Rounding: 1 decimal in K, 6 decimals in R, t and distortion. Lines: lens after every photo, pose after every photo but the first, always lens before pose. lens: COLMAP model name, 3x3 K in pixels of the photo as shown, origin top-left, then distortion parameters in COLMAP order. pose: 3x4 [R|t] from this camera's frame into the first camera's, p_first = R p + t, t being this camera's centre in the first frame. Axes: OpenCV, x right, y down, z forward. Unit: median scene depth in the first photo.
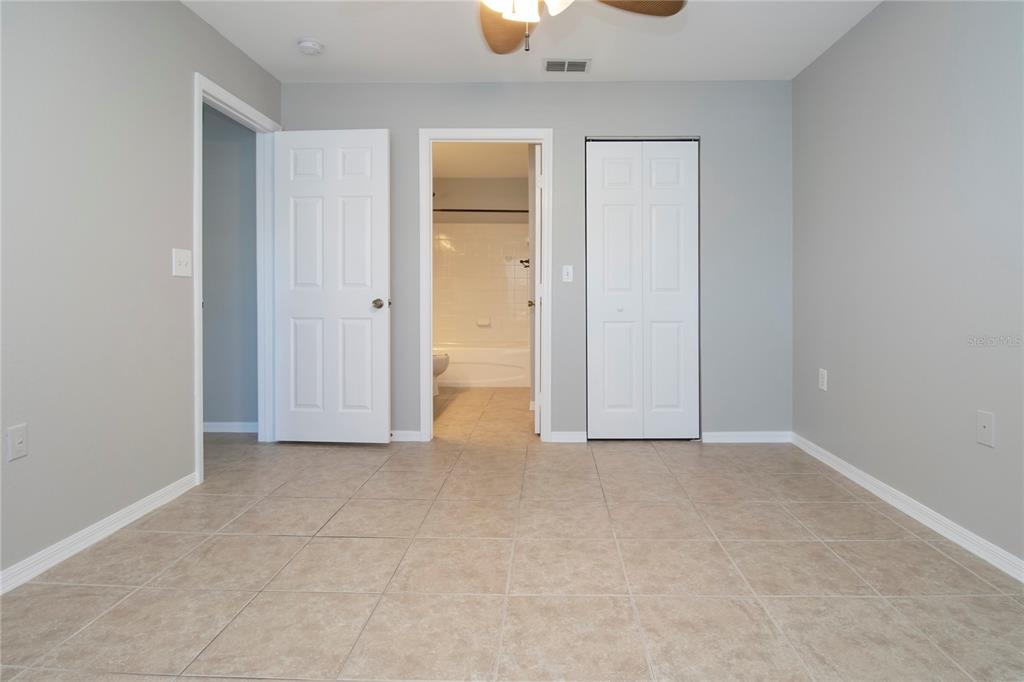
lens RADIAL K [[528.6, 0, 545.6], [0, 528.6, 301.6], [0, 0, 1]] dist [0.000743, -0.011063]
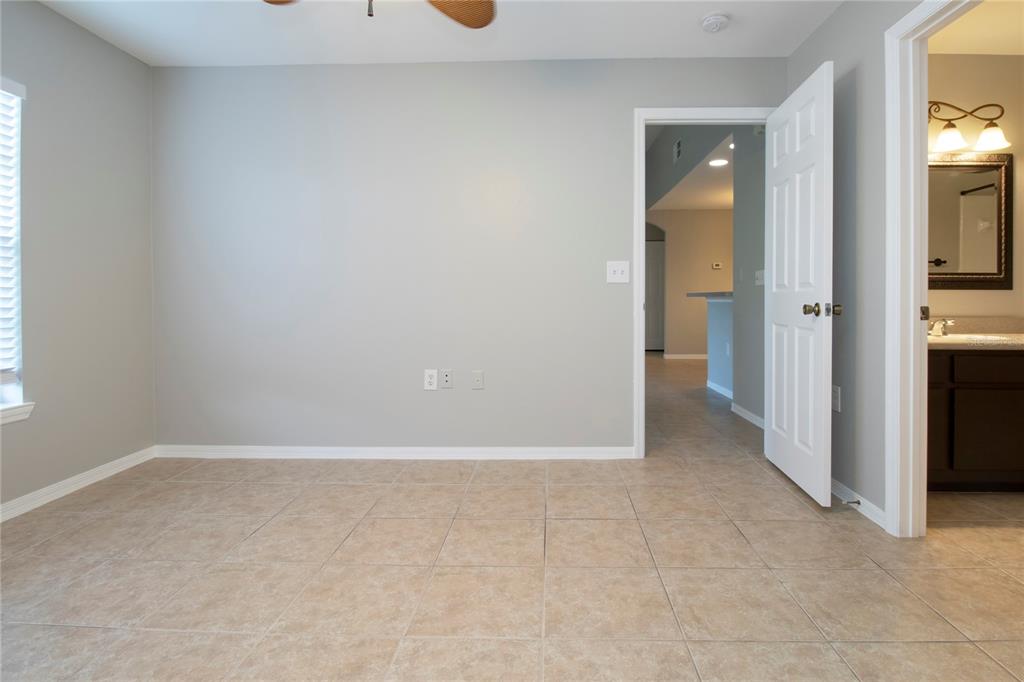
lens RADIAL K [[528.6, 0, 545.6], [0, 528.6, 301.6], [0, 0, 1]] dist [0.000743, -0.011063]
pose [[-0.002053, 0.006840, -0.999974, 0.588899], [-0.011117, 0.999915, 0.006863, -0.011107], [0.999936, 0.011131, -0.001977, 0.902857]]
